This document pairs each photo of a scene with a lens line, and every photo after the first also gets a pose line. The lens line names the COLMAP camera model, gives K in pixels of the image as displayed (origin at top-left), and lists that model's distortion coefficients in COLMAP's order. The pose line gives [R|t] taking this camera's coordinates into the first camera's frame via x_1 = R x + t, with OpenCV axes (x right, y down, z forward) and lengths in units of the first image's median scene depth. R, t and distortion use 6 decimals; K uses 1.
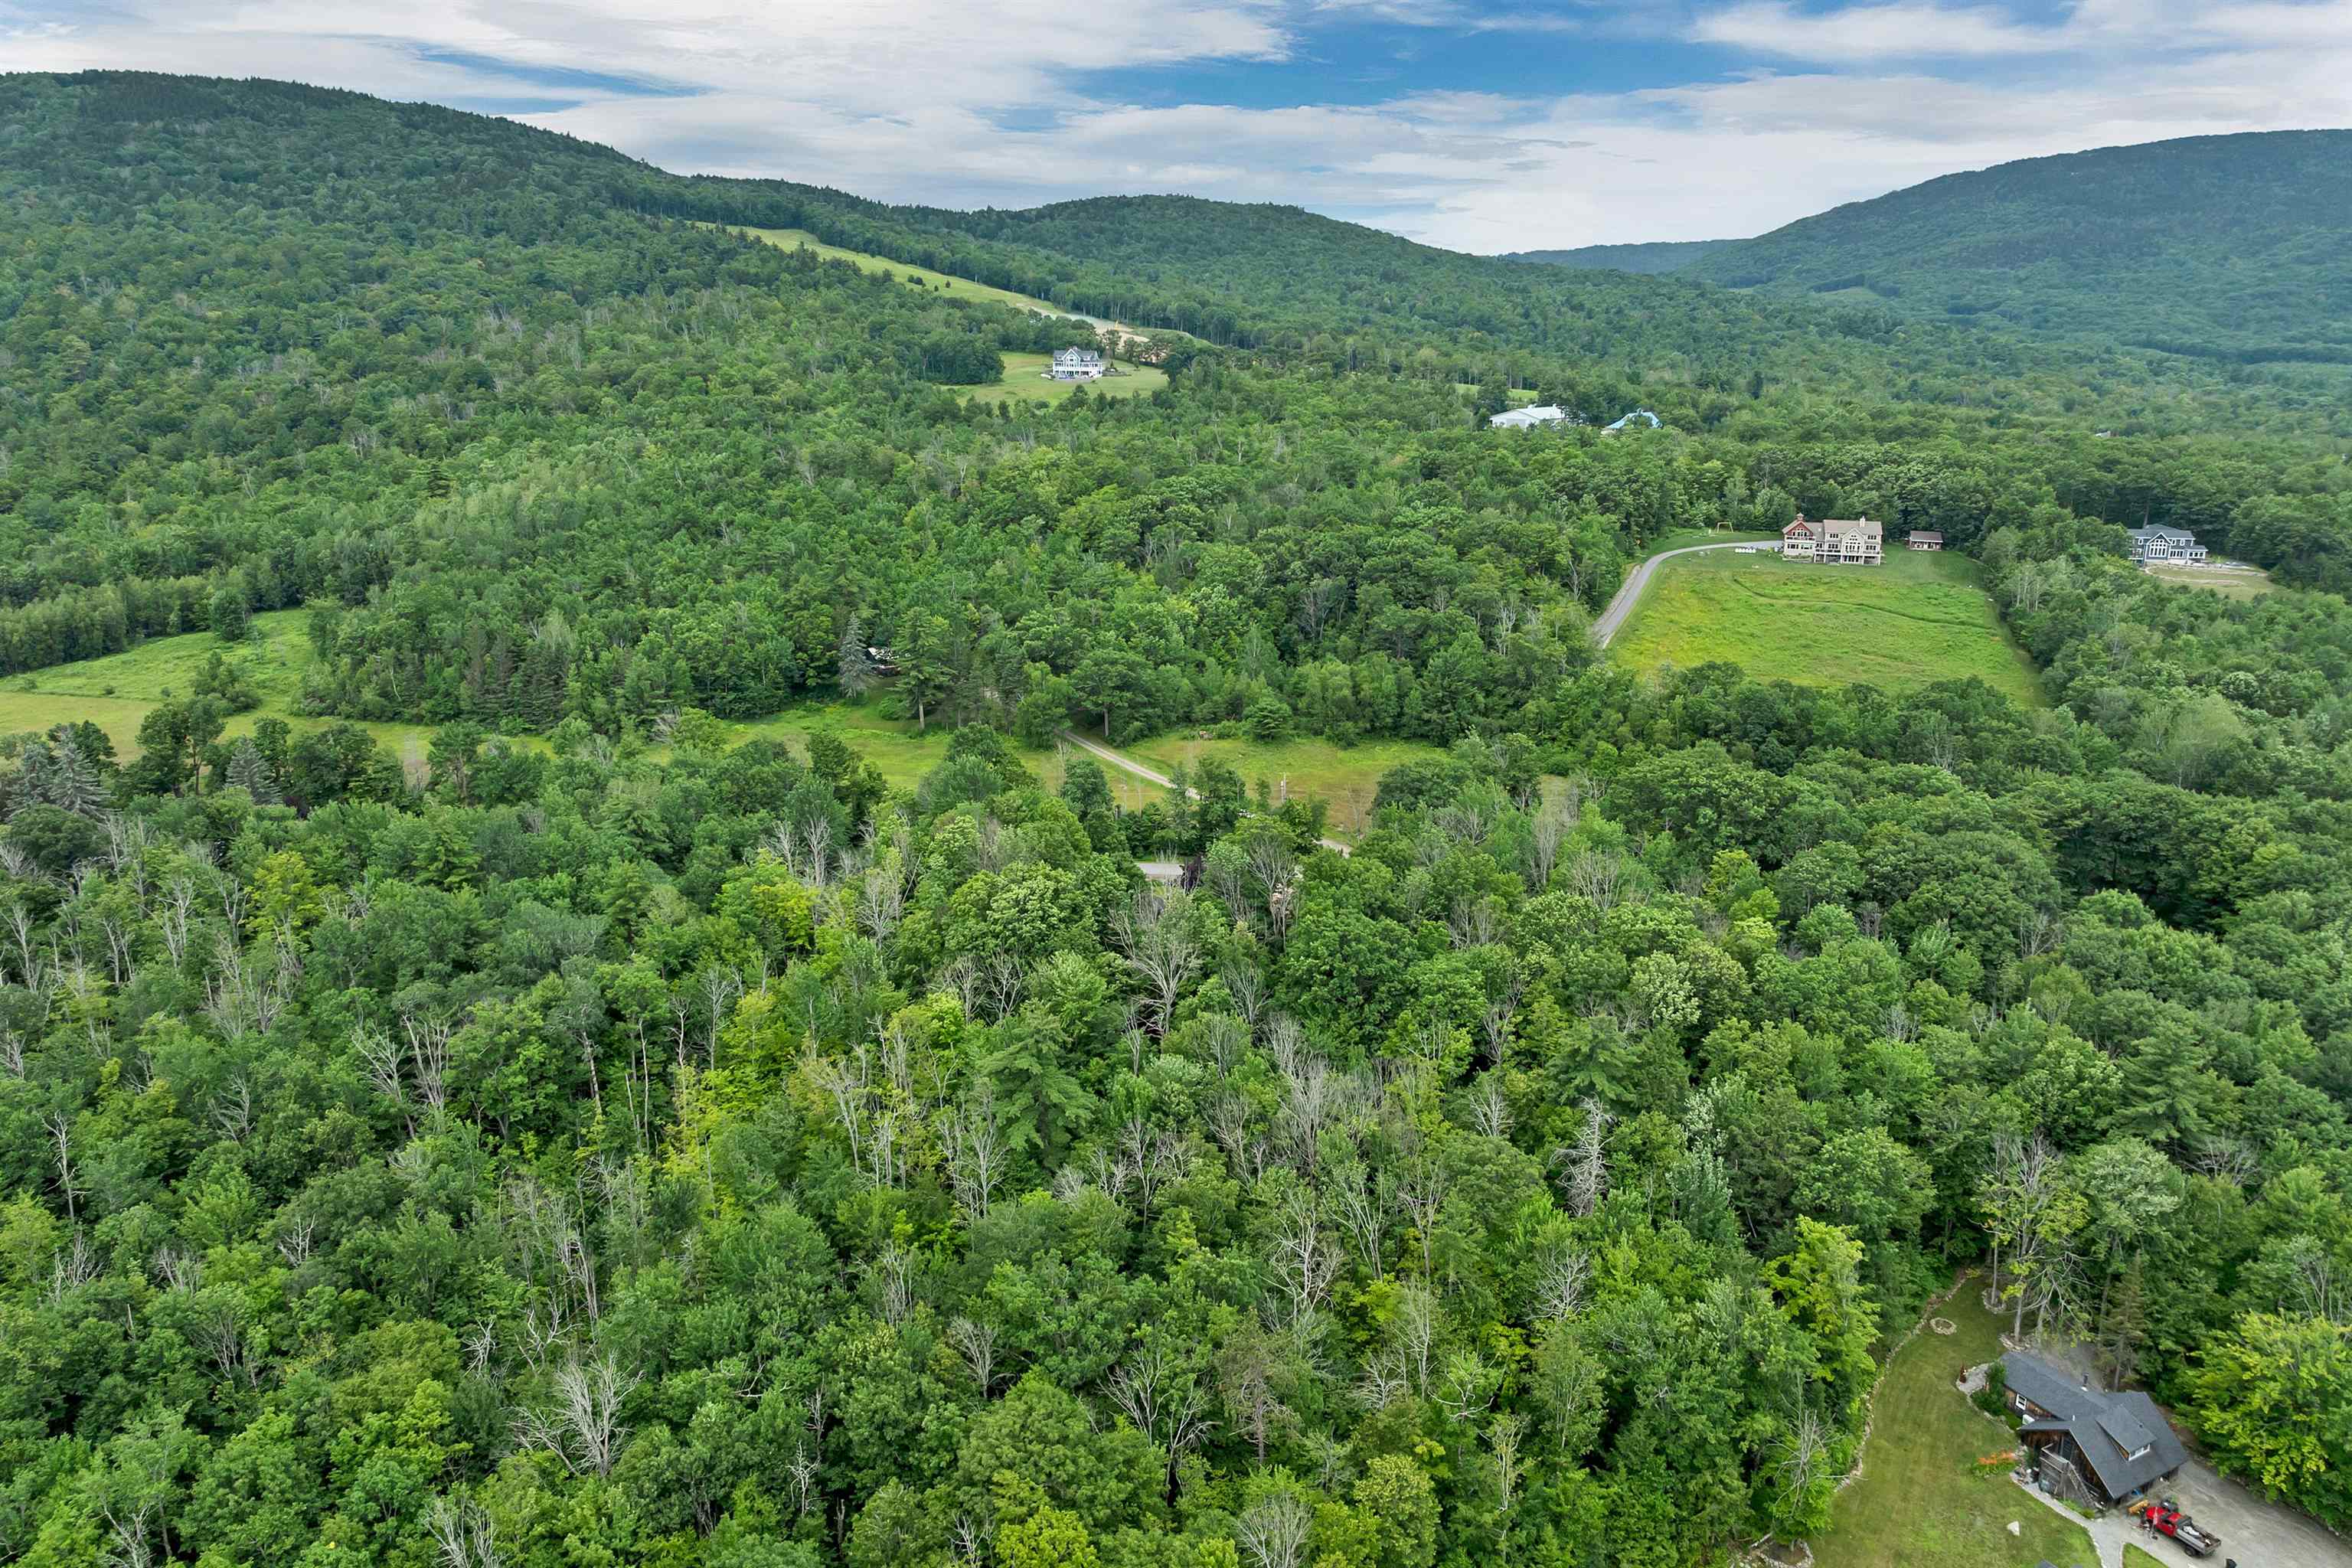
lens RADIAL K [[1691.2, 0, 1181.4], [0, 1691.2, 754.6], [0, 0, 1]] dist [-0.032047, -0.009107]
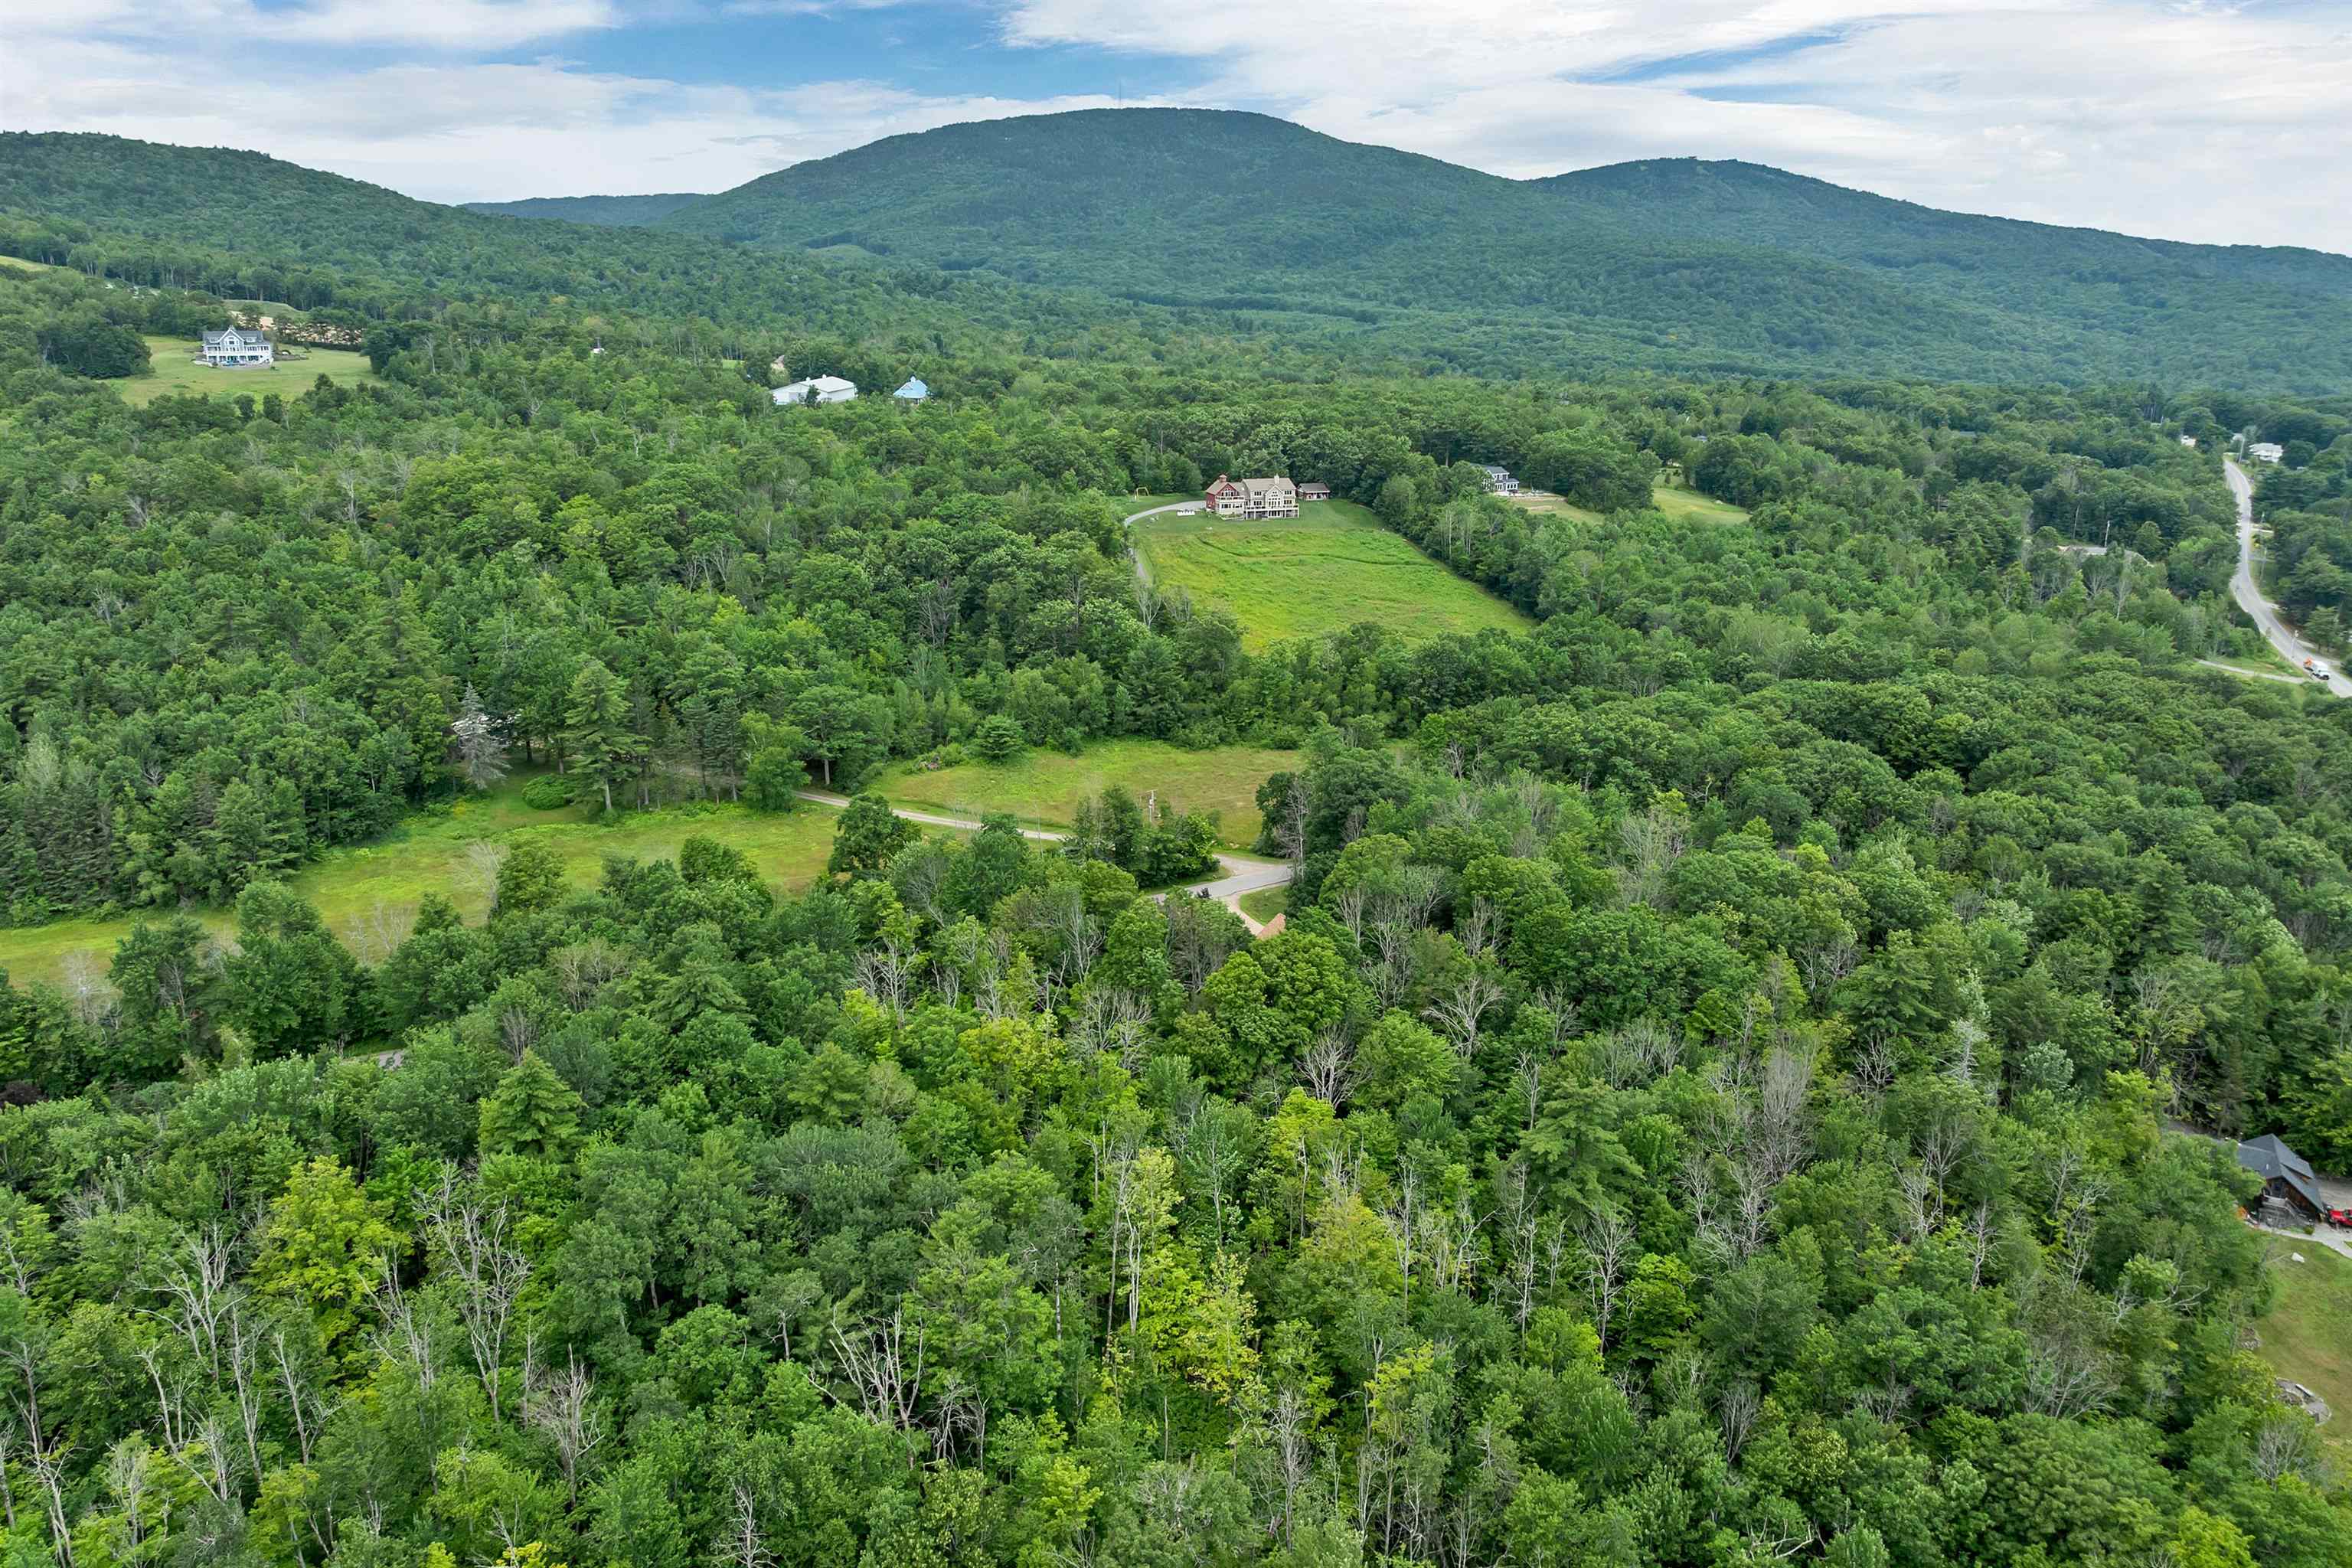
lens RADIAL K [[1691.2, 0, 1181.4], [0, 1691.2, 754.6], [0, 0, 1]] dist [-0.032047, -0.009107]
pose [[0.819979, -0.154734, 0.551082, -0.276330], [0.140275, 0.987732, 0.068615, -0.044813], [-0.554939, 0.021040, 0.831625, 0.121978]]
